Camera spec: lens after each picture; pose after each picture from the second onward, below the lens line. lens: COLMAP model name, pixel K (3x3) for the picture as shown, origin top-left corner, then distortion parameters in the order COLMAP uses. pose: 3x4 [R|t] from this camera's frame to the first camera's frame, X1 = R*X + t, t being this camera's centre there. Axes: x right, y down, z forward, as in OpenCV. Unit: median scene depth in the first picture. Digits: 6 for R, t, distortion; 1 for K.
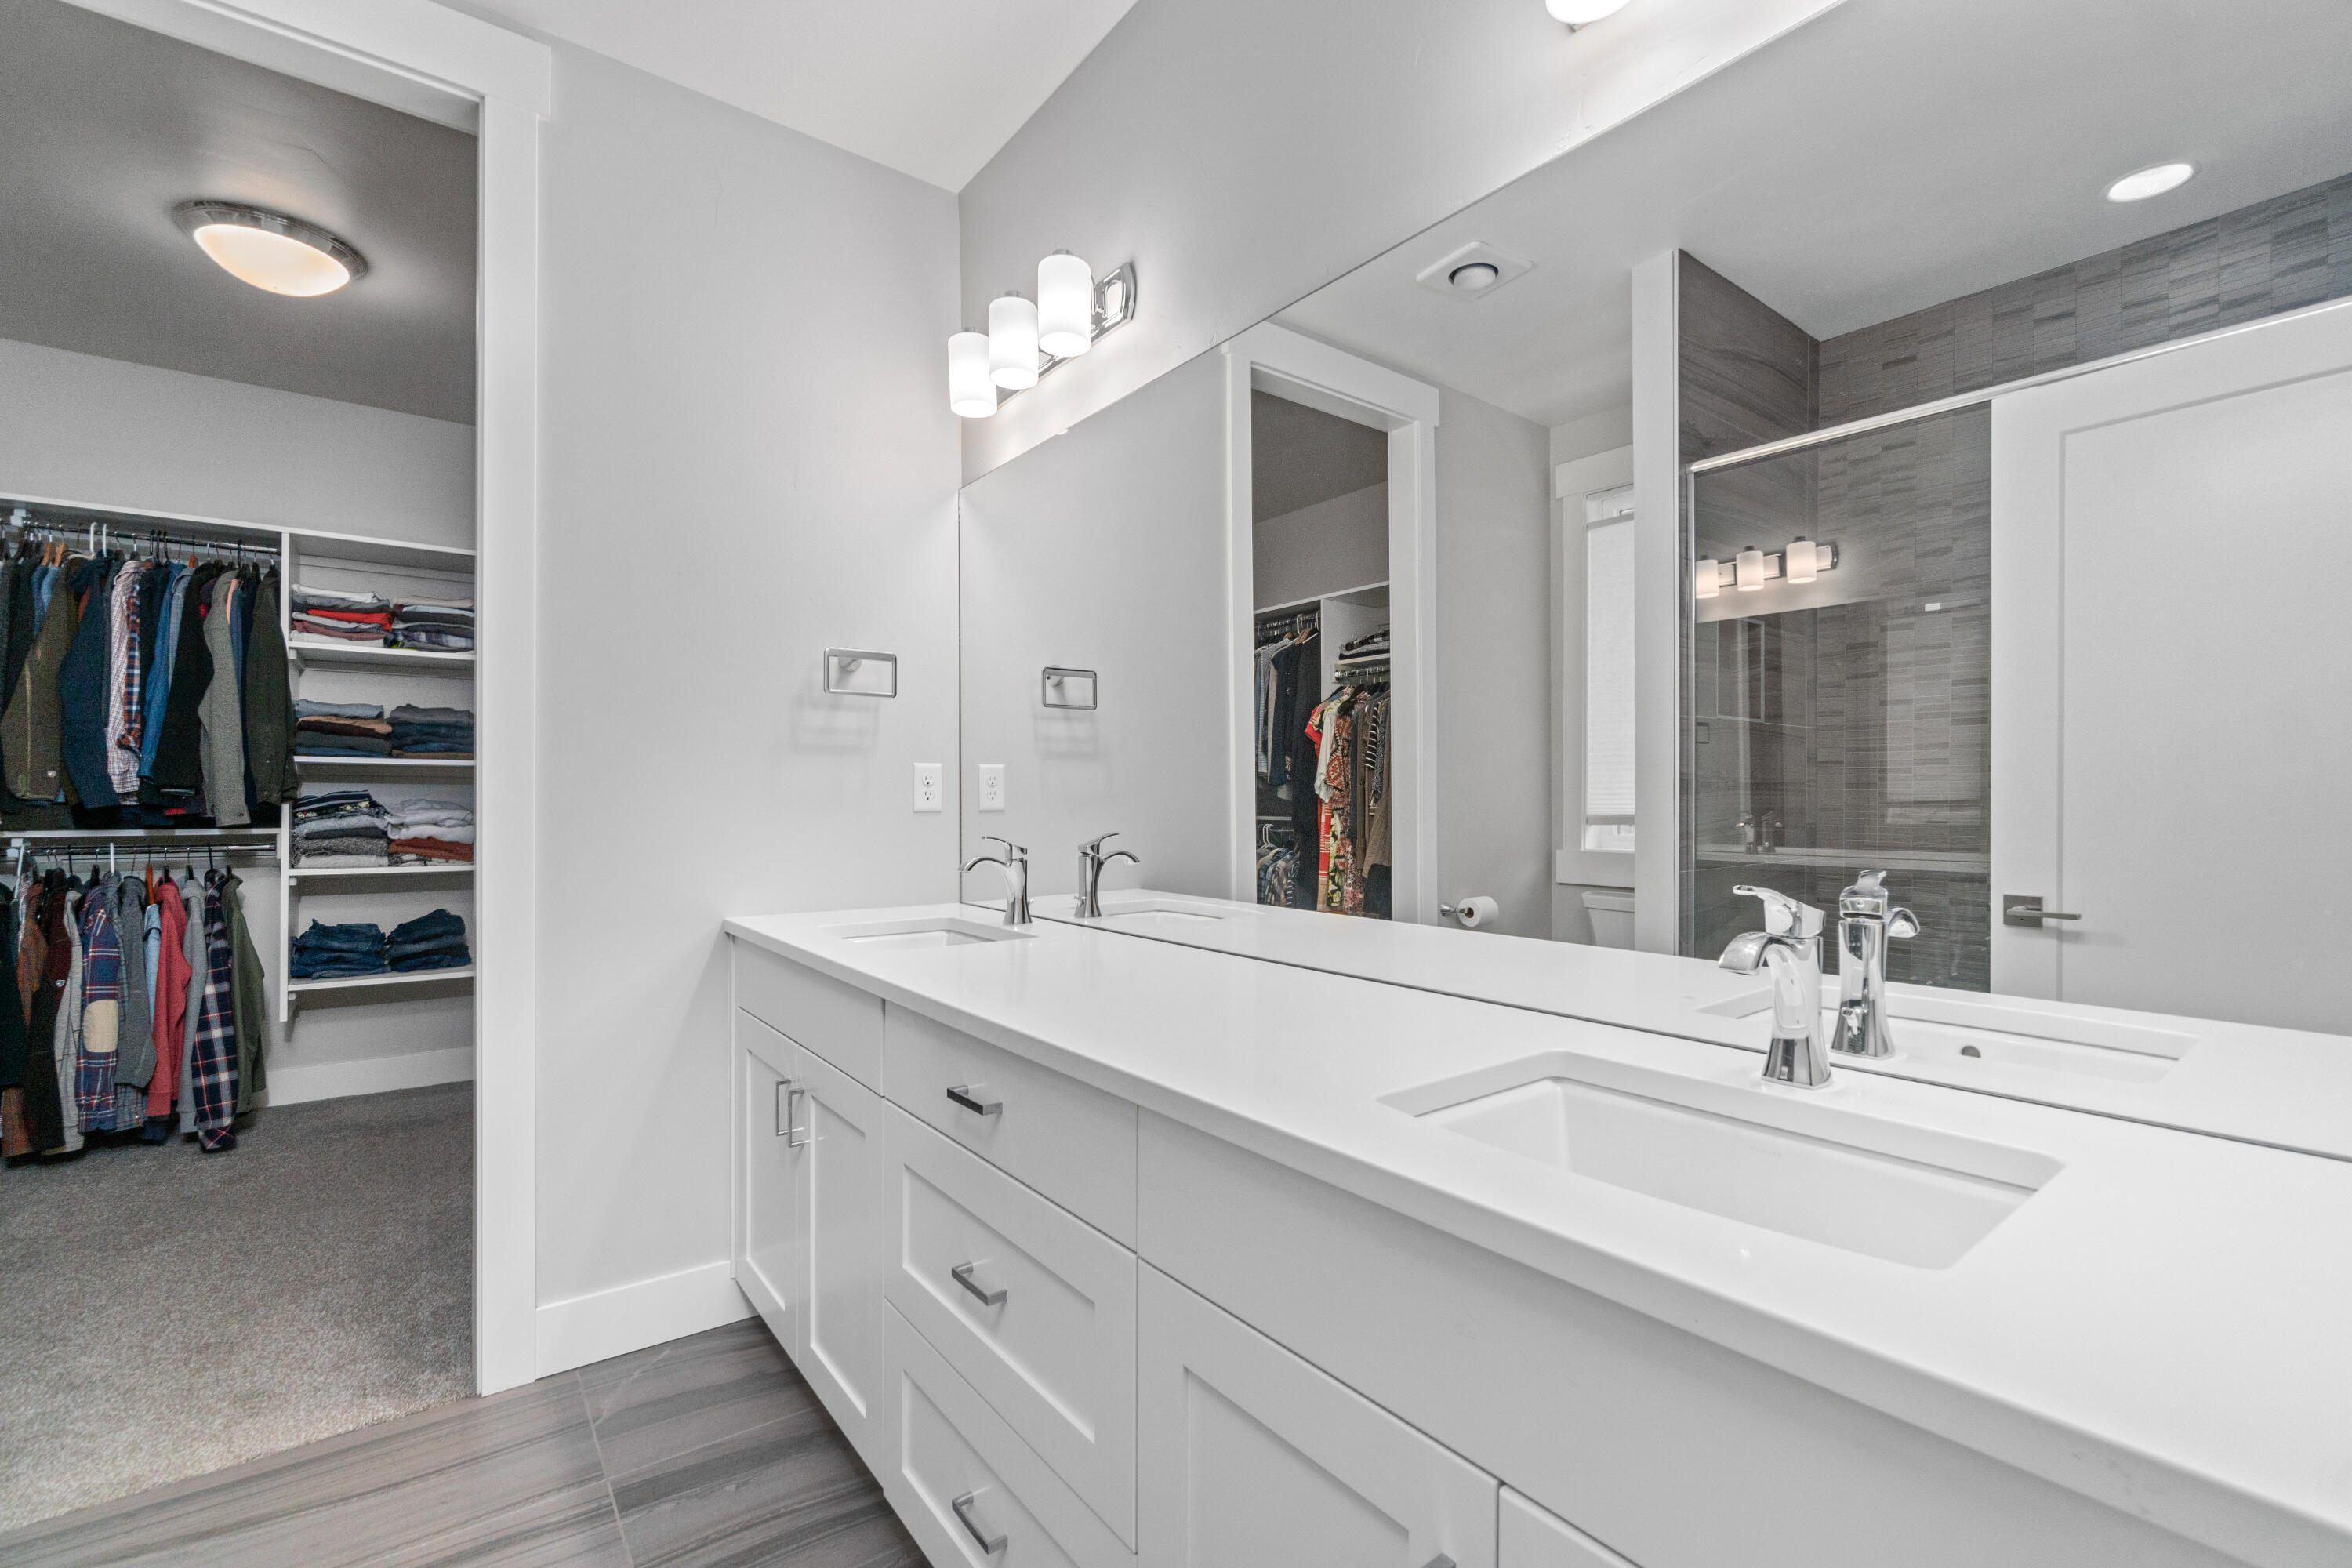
lens RADIAL K [[1014.7, 0, 1176.0], [0, 1014.7, 784.0], [0, 0, 1]] dist [-0.005502, -0.000083]
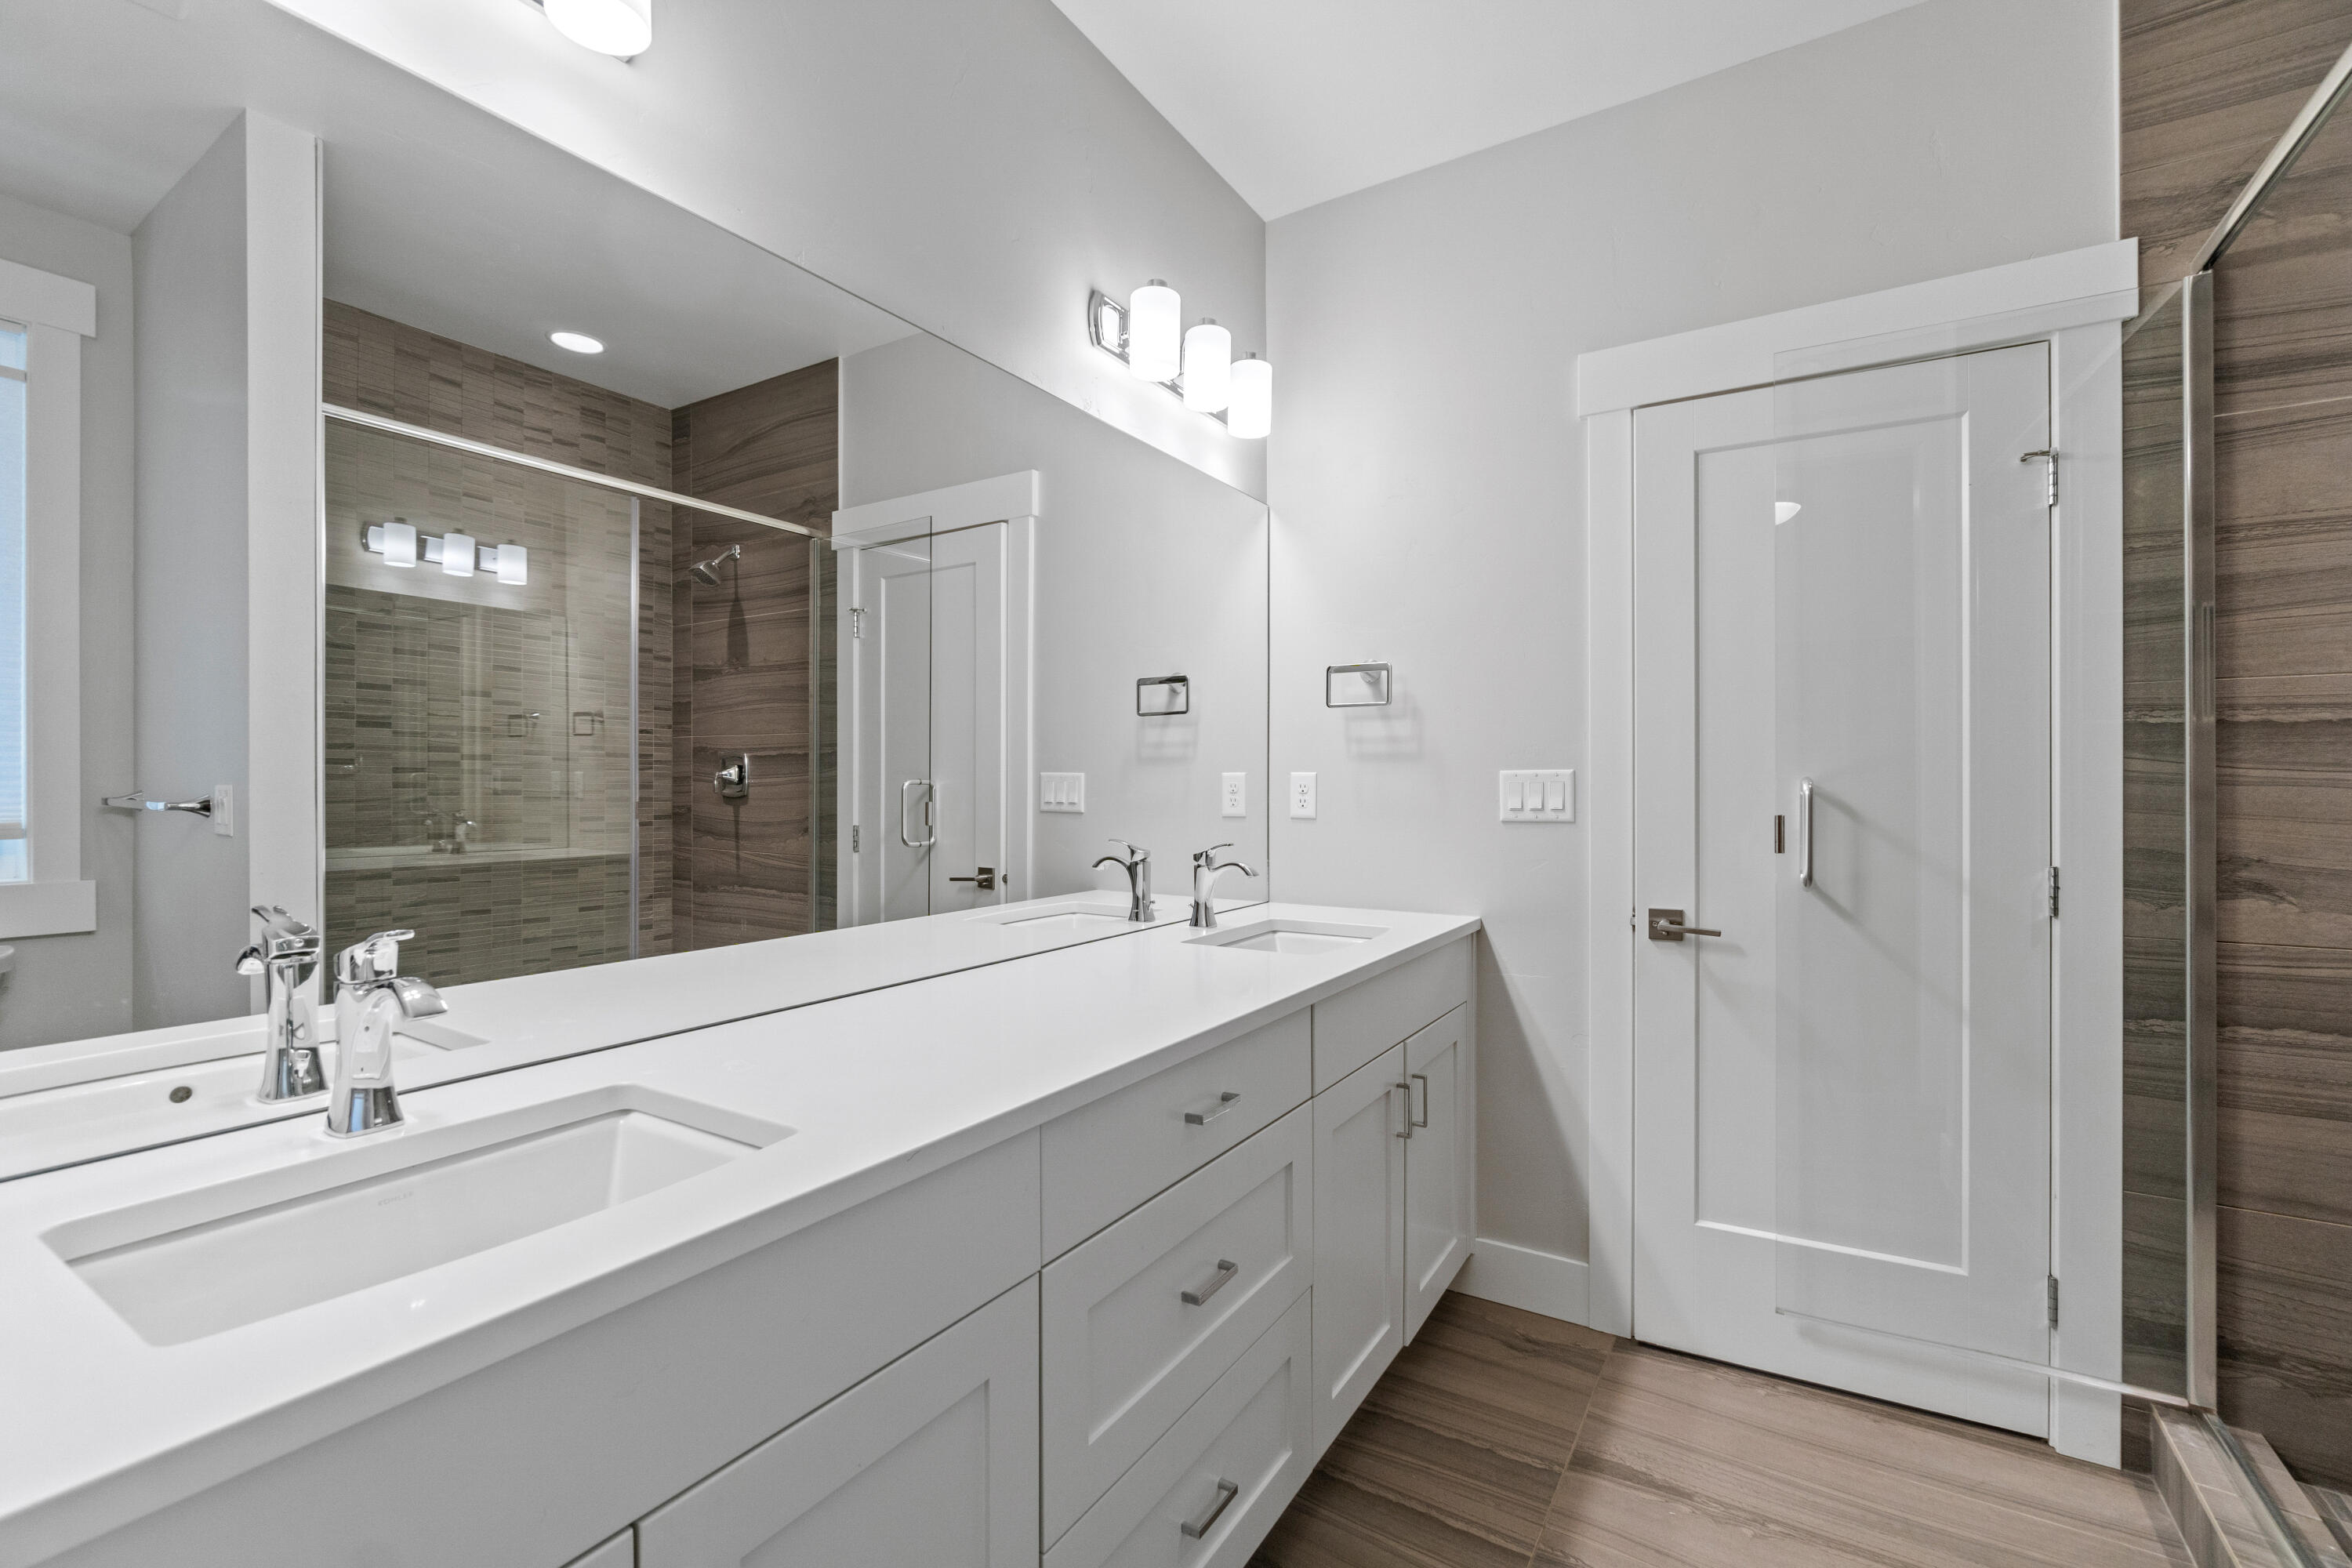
lens RADIAL K [[1014.7, 0, 1176.0], [0, 1014.7, 784.0], [0, 0, 1]] dist [-0.005502, -0.000083]
pose [[-0.350155, 0.001422, 0.936691, -0.585277], [-0.006654, 0.999970, -0.004006, -0.002761], [-0.936668, -0.007636, -0.350135, 0.721339]]
